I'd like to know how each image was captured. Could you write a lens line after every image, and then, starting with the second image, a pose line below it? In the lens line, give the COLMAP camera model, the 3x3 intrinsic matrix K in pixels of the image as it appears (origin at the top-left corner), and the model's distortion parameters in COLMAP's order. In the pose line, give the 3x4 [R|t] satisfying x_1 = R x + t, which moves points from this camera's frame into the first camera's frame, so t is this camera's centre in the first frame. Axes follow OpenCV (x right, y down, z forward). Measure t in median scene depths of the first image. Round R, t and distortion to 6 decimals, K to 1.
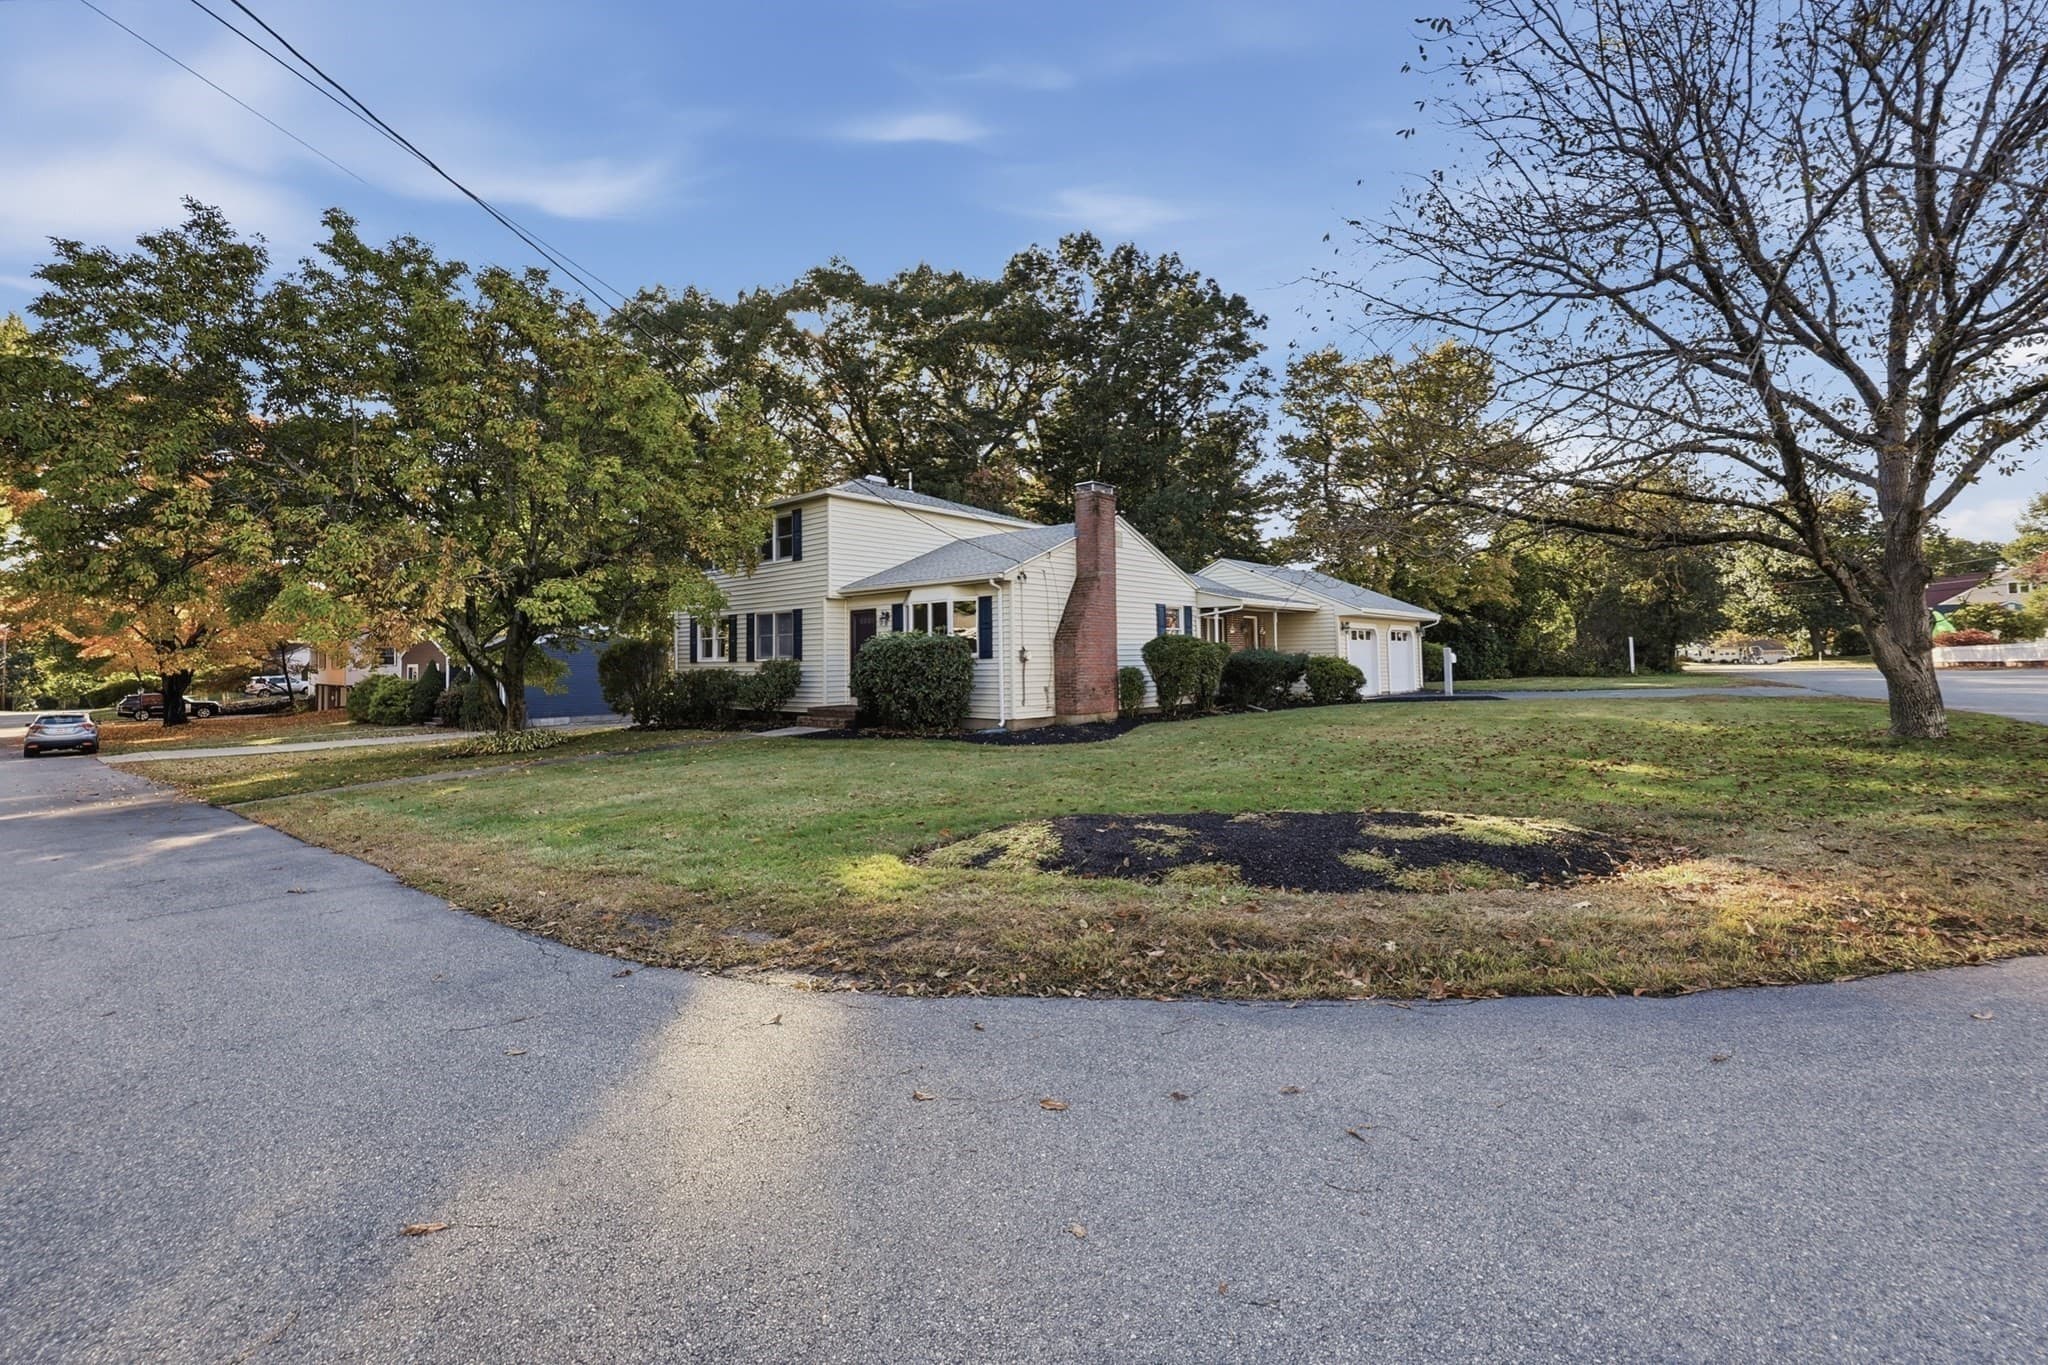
lens RADIAL K [[870.3, 0, 1019.9], [0, 870.3, 628.8], [0, 0, 1]] dist [-0.001601, -0.000136]
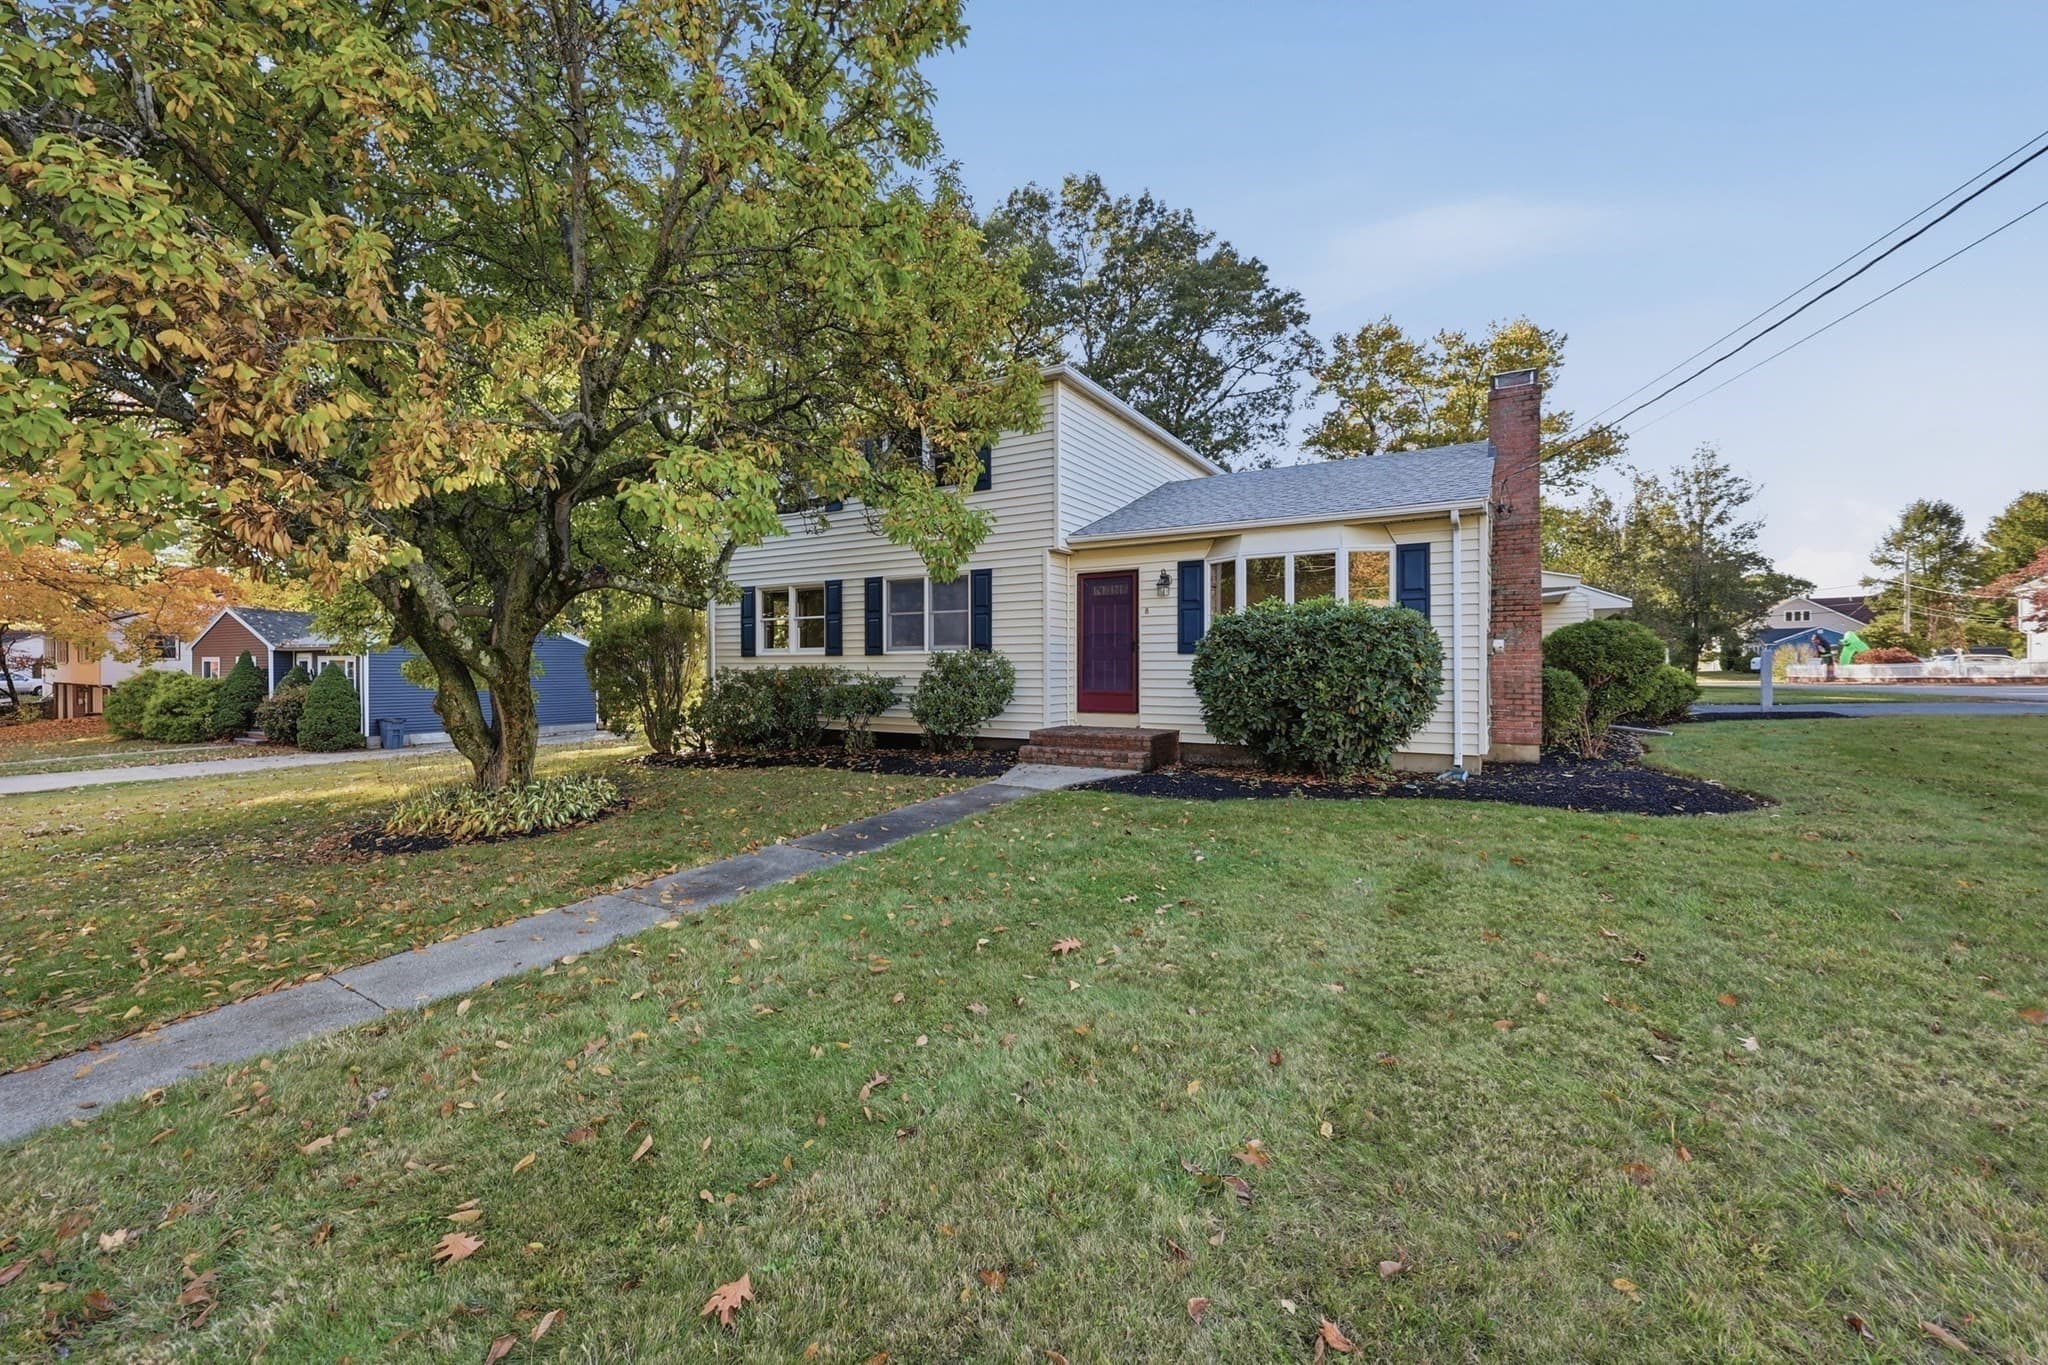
lens RADIAL K [[834.6, 0, 1025.6], [0, 834.6, 673.5], [0, 0, 1]] dist [0.002007, 0.000177]
pose [[0.984170, 0.011750, 0.176836, -0.290258], [-0.019511, 0.998918, 0.042215, 0.022331], [-0.176149, -0.044997, 0.983335, 0.367634]]
